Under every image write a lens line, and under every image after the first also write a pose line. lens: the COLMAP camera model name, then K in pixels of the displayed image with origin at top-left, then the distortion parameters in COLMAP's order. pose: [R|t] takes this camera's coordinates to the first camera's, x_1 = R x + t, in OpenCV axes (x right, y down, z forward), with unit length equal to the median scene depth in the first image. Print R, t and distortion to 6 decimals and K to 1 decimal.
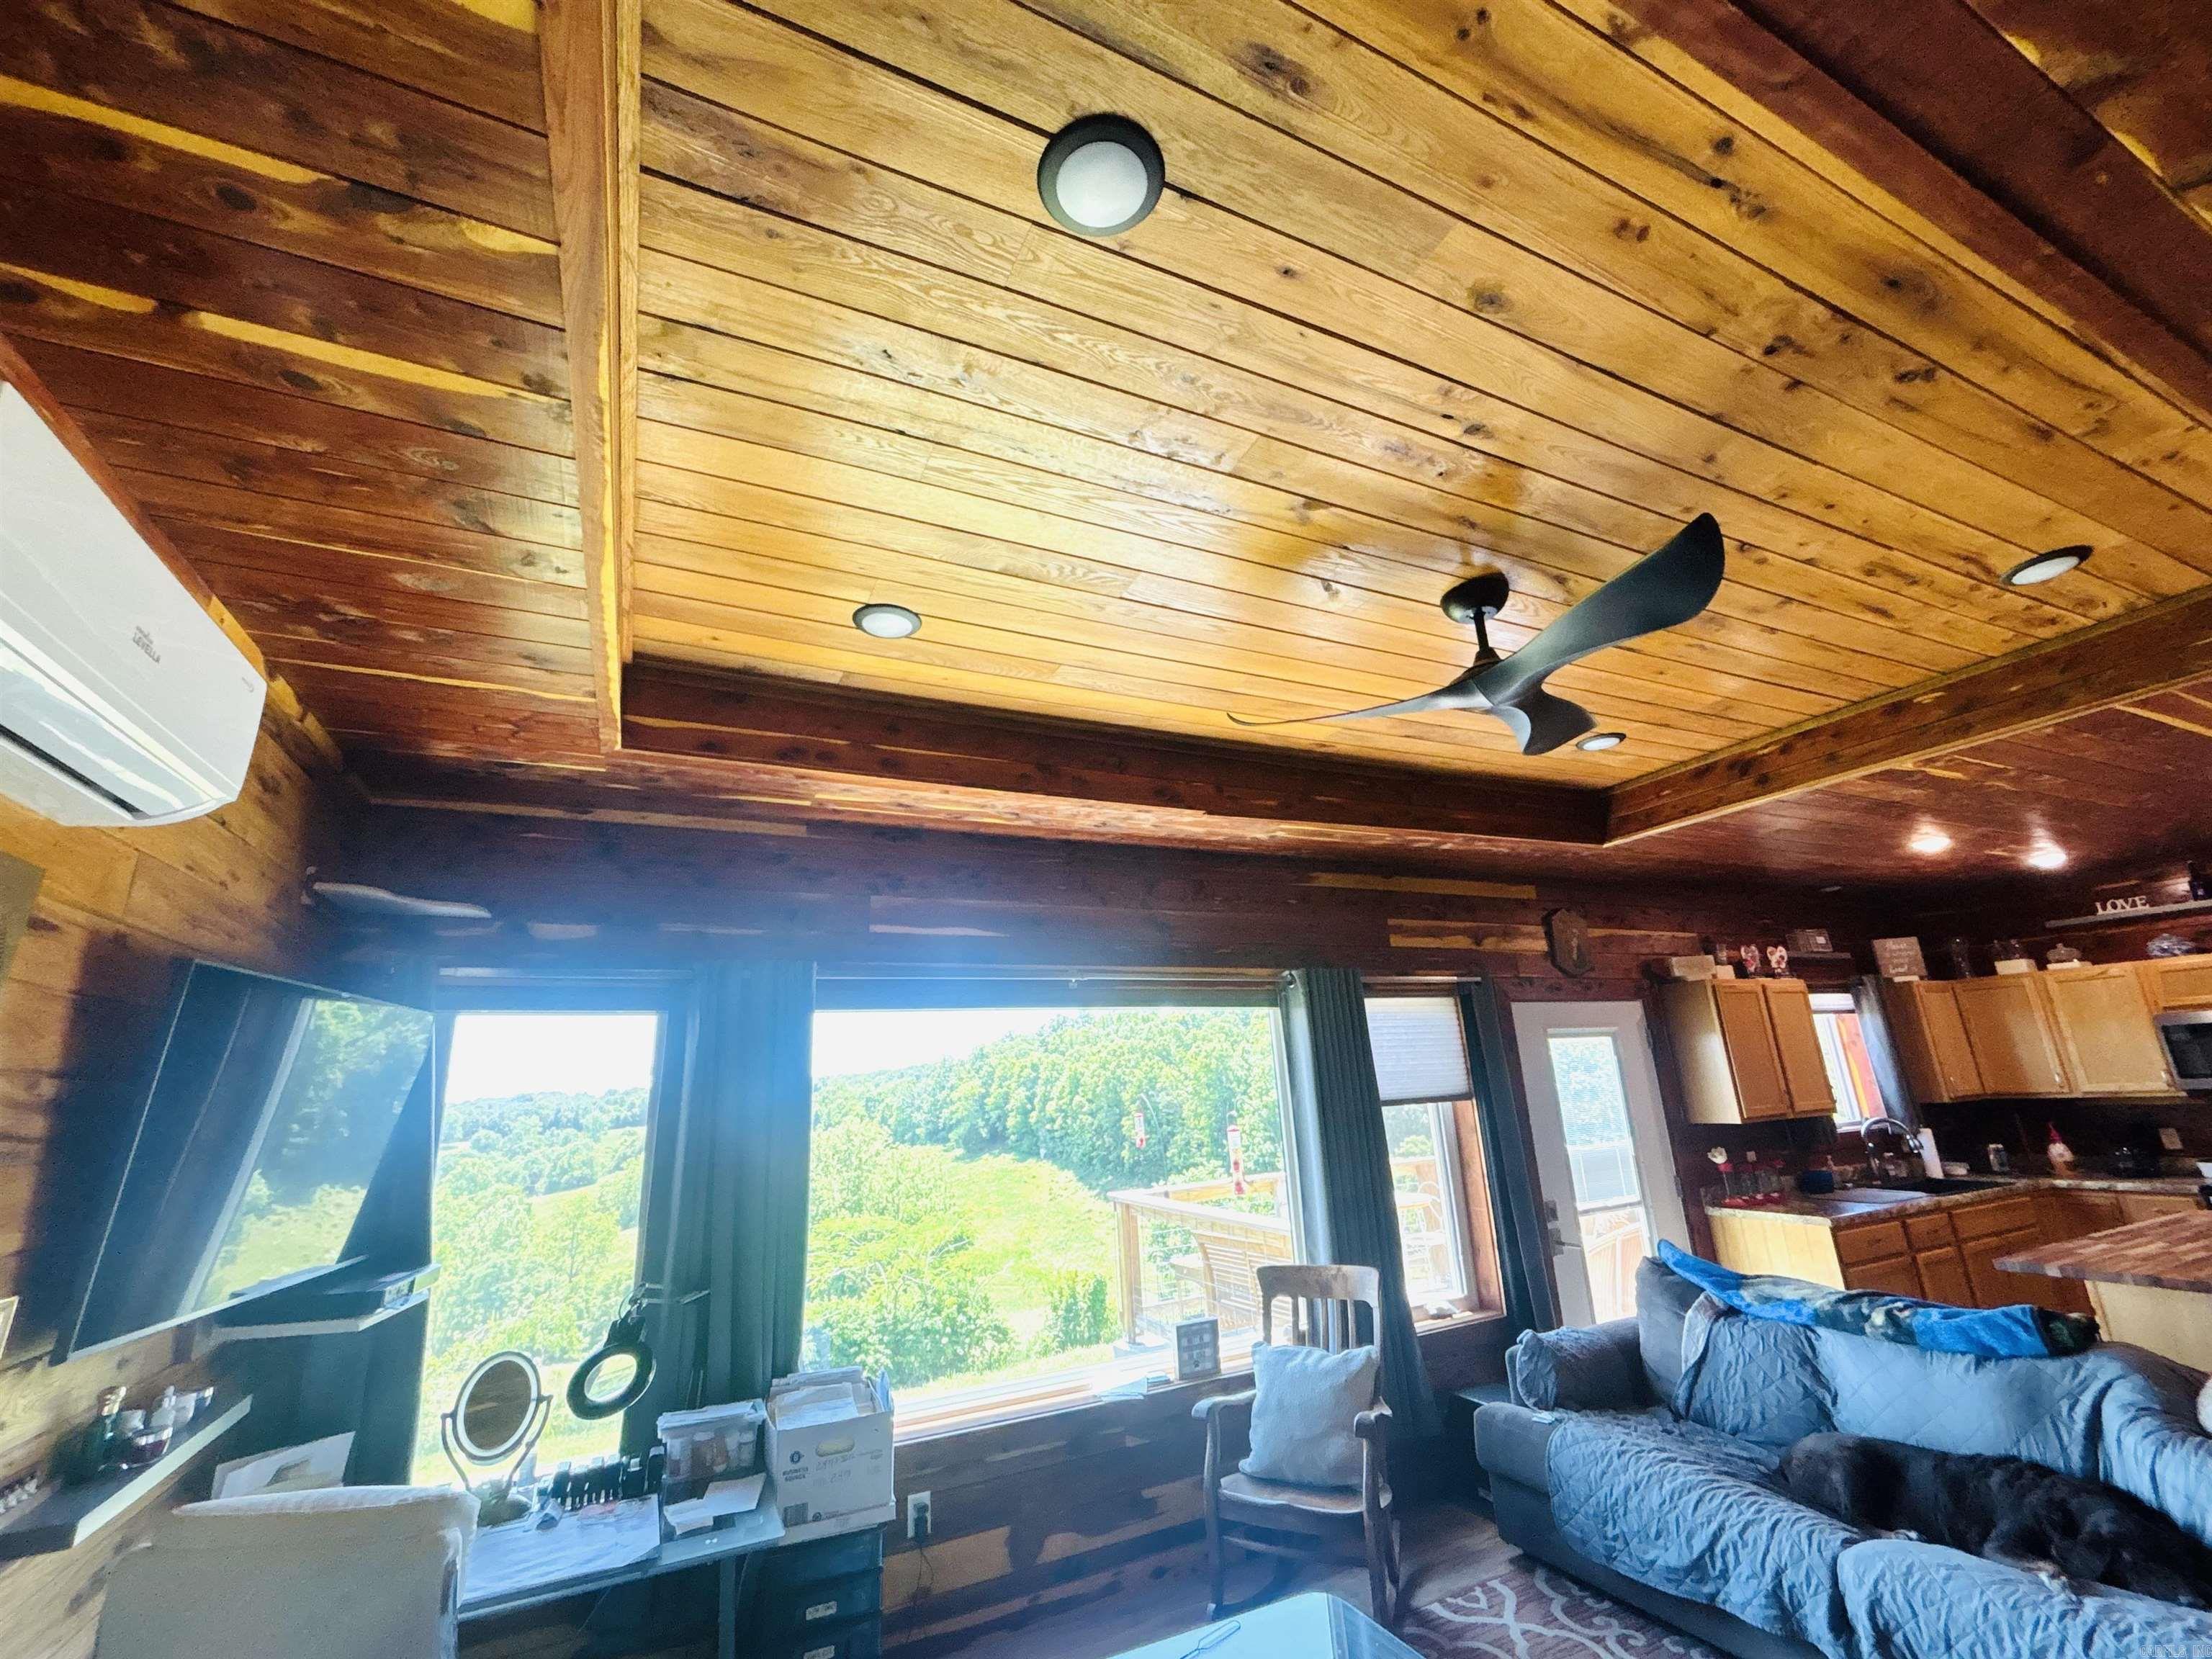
lens RADIAL K [[923.4, 0, 1106.6], [0, 923.4, 828.0], [0, 0, 1]] dist [0.002016, 0.000577]
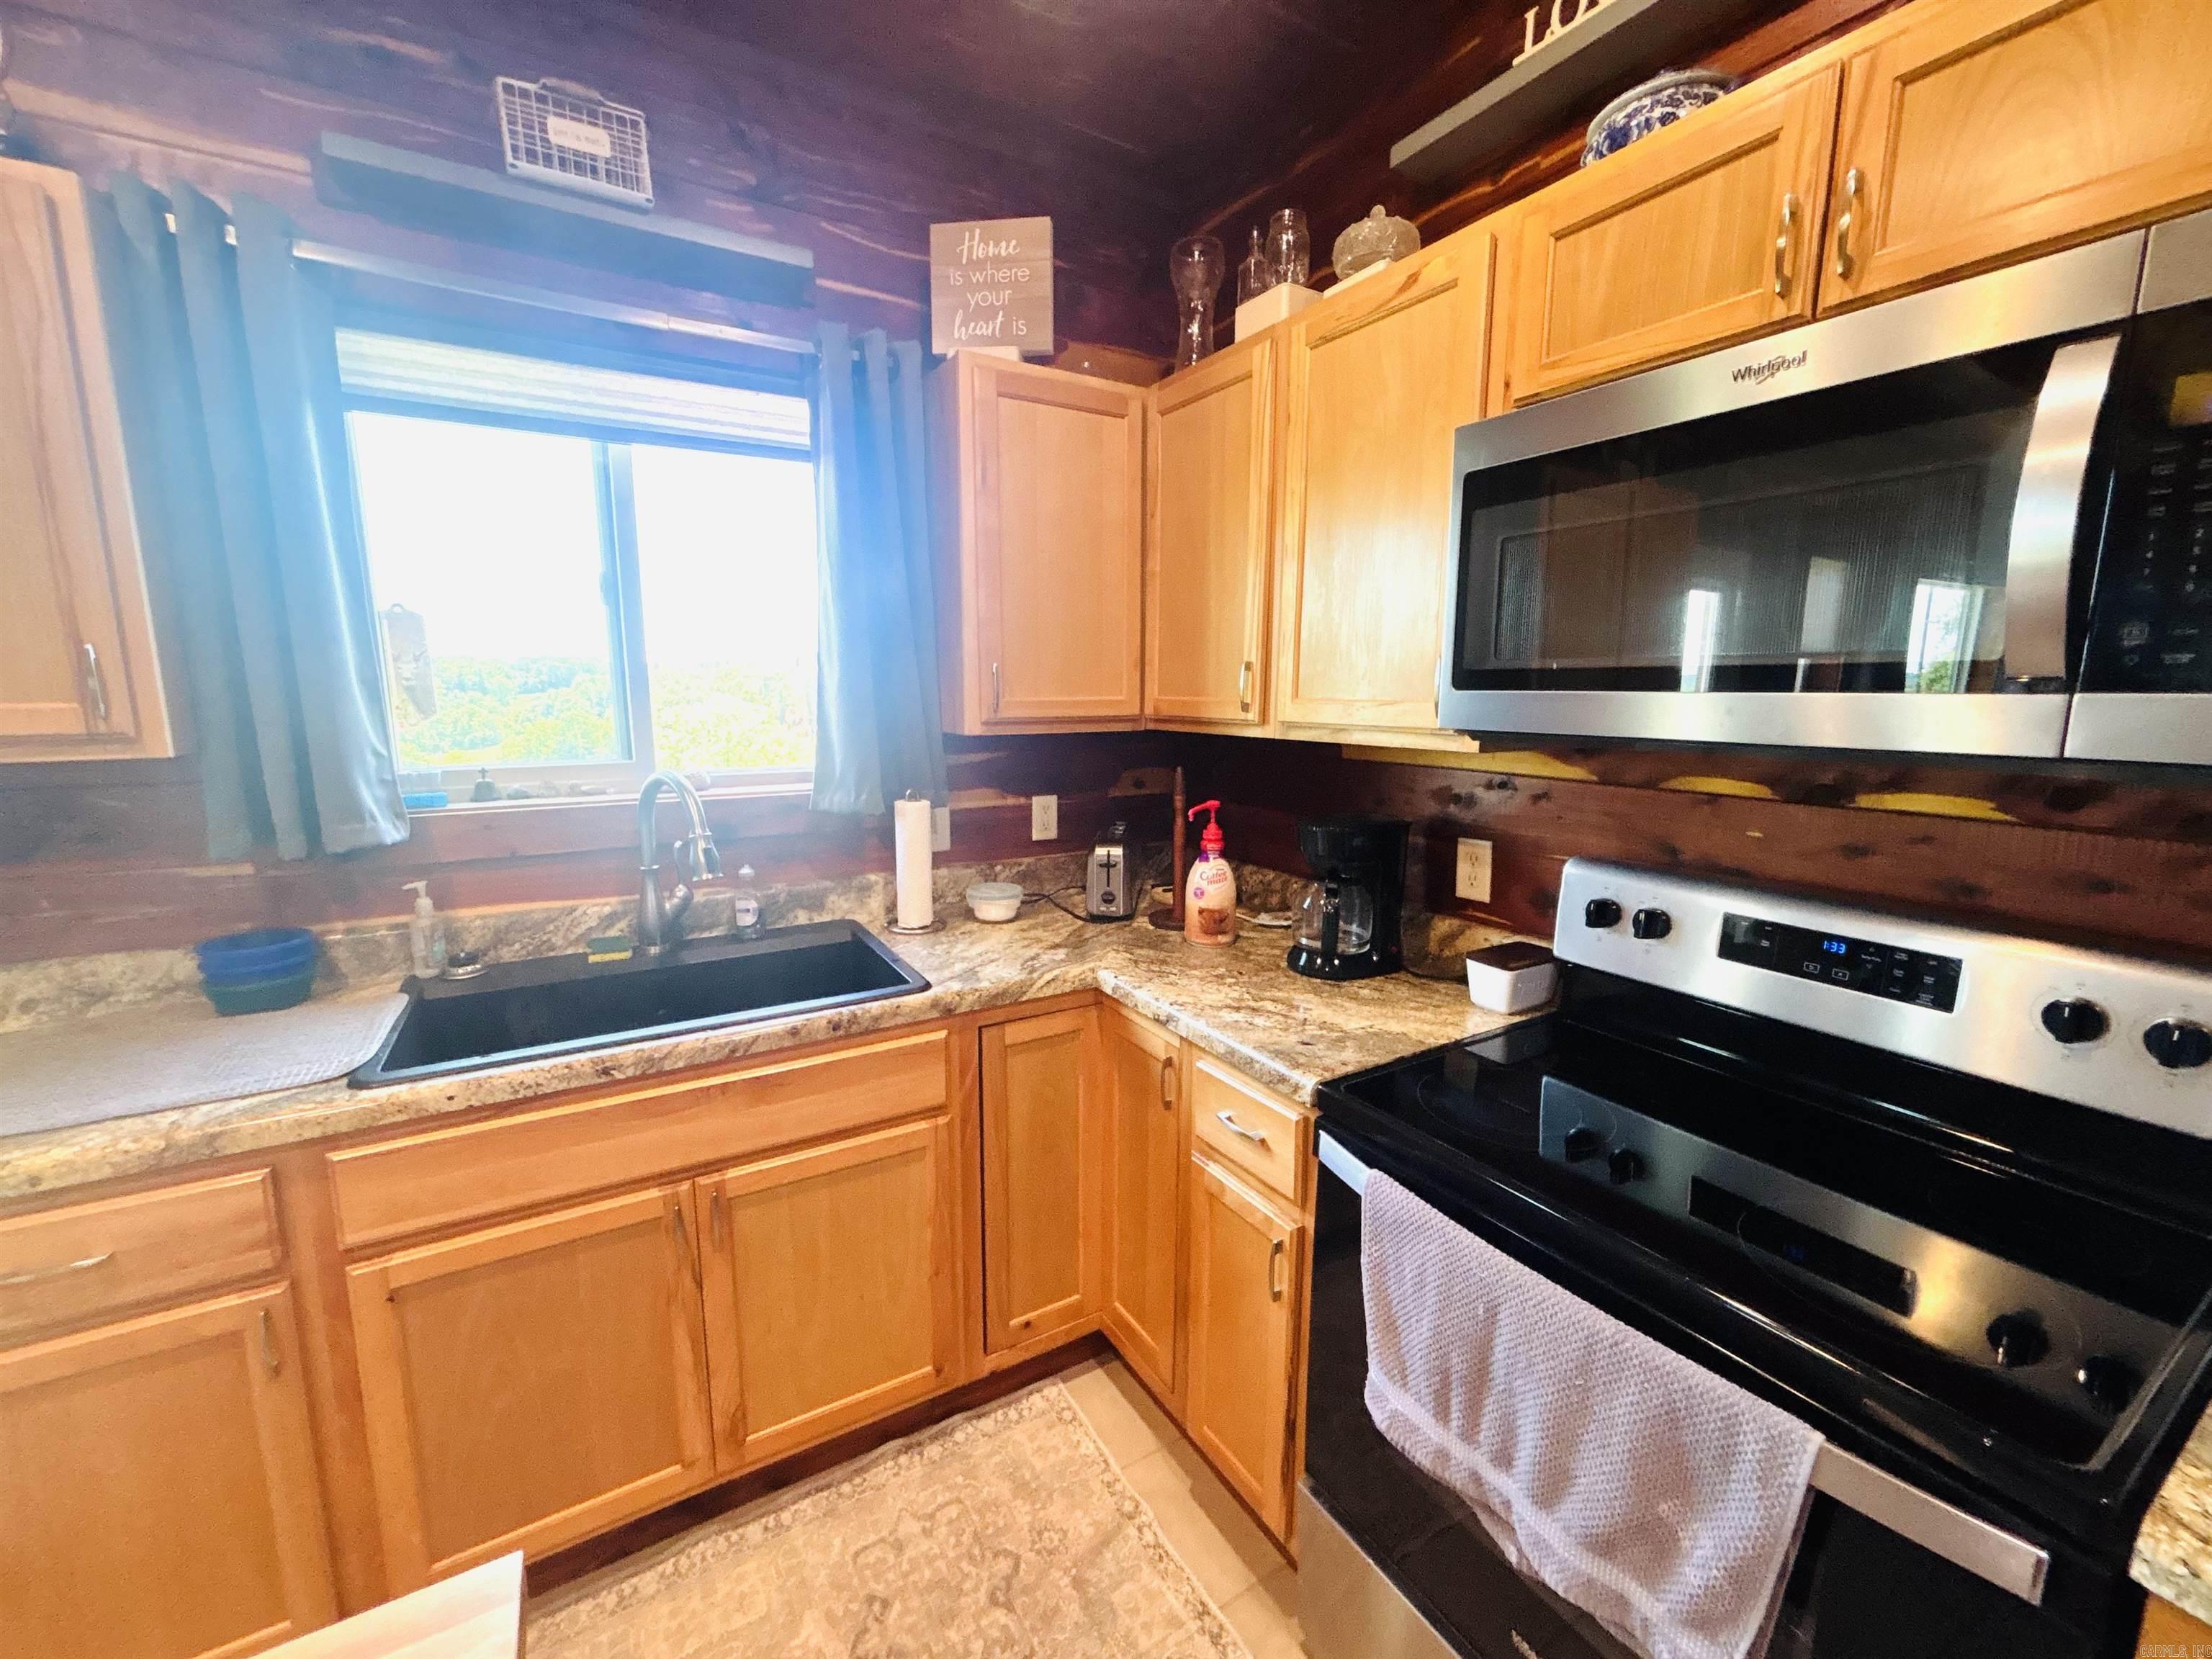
lens RADIAL K [[892.7, 0, 1101.5], [0, 892.7, 828.7], [0, 0, 1]] dist [0.001781, -0.000121]
pose [[0.994916, 0.041142, 0.091926, 1.069868], [-0.076491, 0.902436, 0.423980, 0.212659], [-0.065514, -0.428855, 0.900994, 0.790170]]
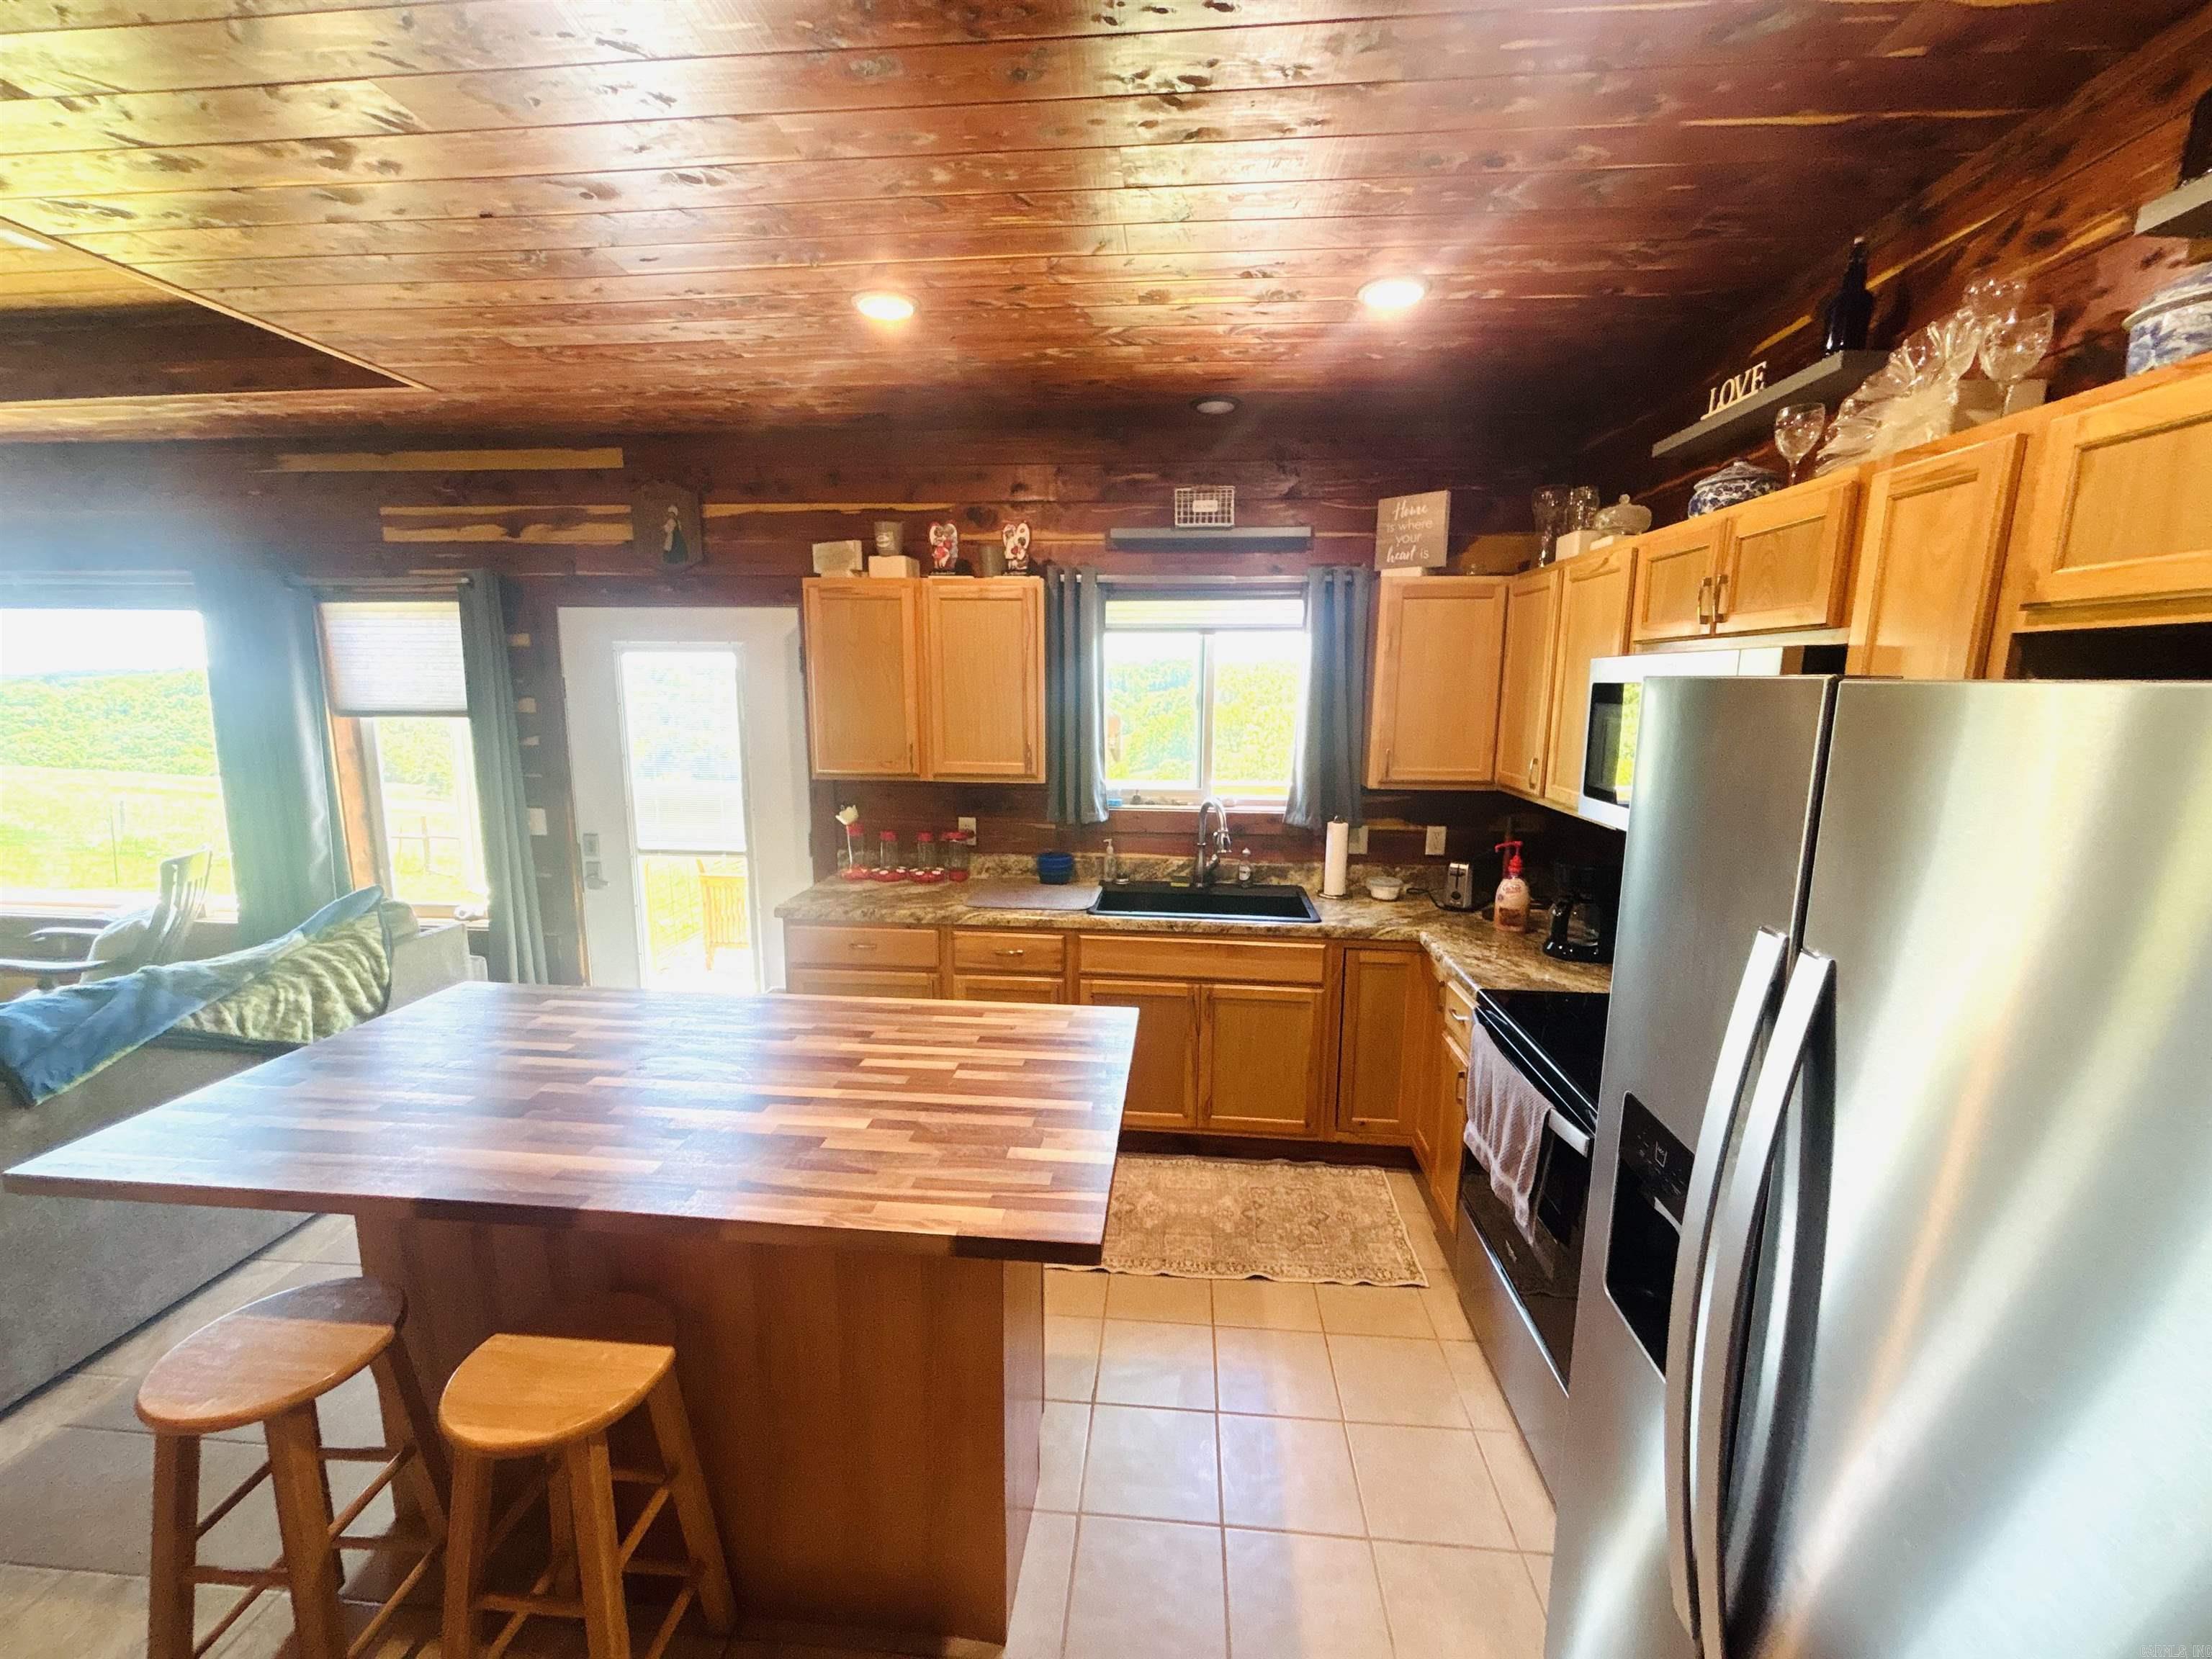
lens RADIAL K [[892.7, 0, 1101.5], [0, 892.7, 828.7], [0, 0, 1]] dist [0.001781, -0.000121]
pose [[0.855824, 0.143168, -0.497059, 1.208163], [0.091871, 0.903585, 0.418442, 0.074855], [0.509042, -0.403778, 0.760157, 0.538969]]
